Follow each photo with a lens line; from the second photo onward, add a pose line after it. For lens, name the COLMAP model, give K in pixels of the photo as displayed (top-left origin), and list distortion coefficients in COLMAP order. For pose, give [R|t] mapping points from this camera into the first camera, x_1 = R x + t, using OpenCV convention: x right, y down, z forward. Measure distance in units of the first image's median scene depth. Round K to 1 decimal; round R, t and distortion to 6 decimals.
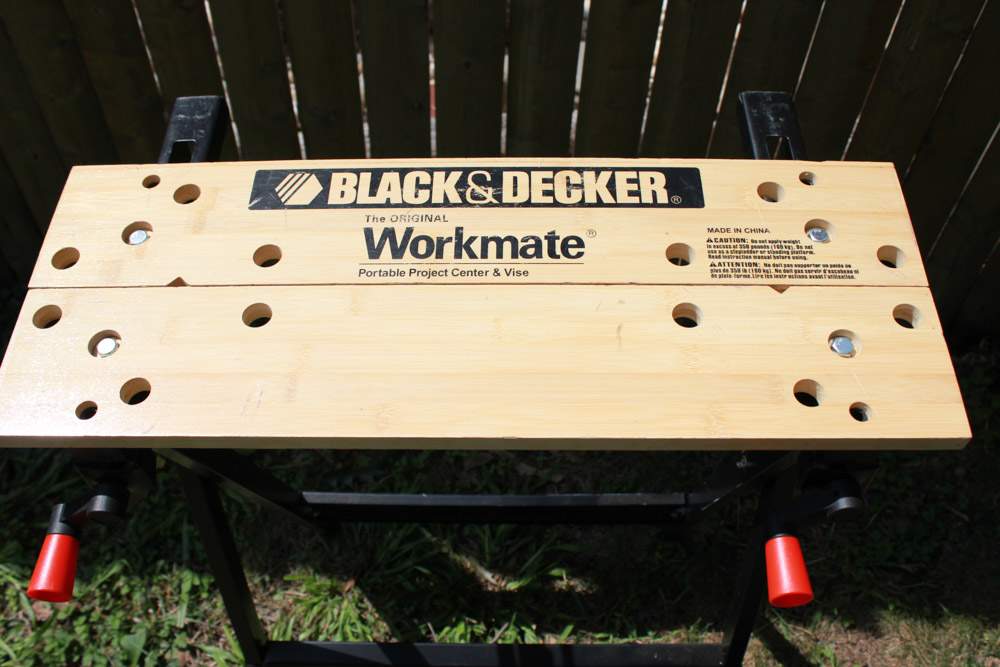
lens RADIAL K [[1004.4, 0, 500.0], [0, 1004.4, 333.5], [0, 0, 1]] dist [-0.139872, 0.189317]
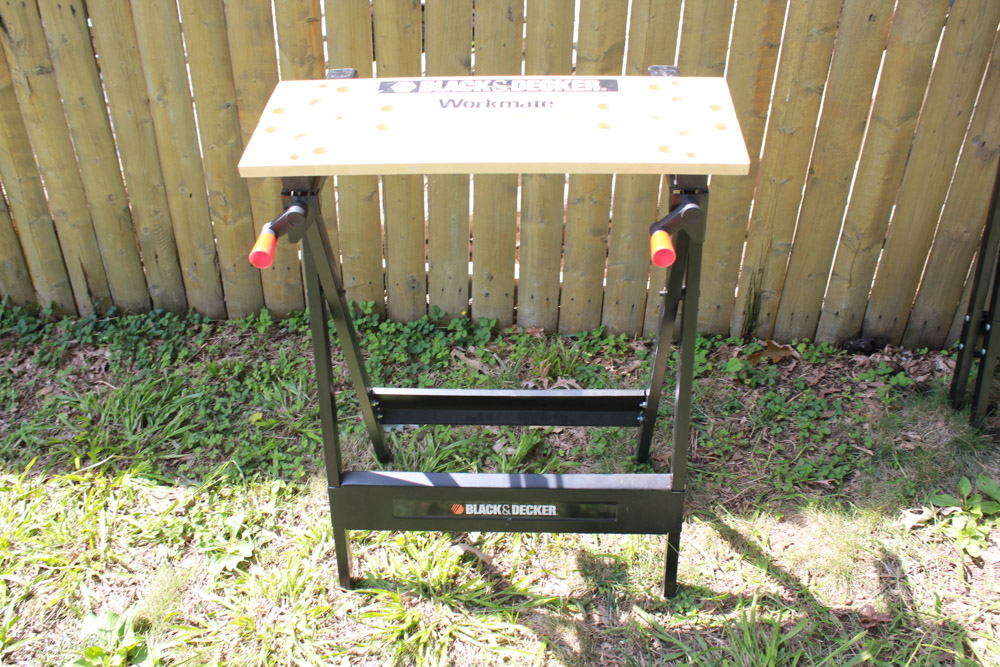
lens RADIAL K [[1047.9, 0, 500.0], [0, 1047.9, 333.5], [0, 0, 1]] dist [-0.072557, 0.004102]
pose [[0.999484, 0.009992, -0.030521, 0.045478], [-0.018249, 0.958728, -0.283738, 0.873516], [0.026426, 0.284149, 0.958416, -0.762045]]
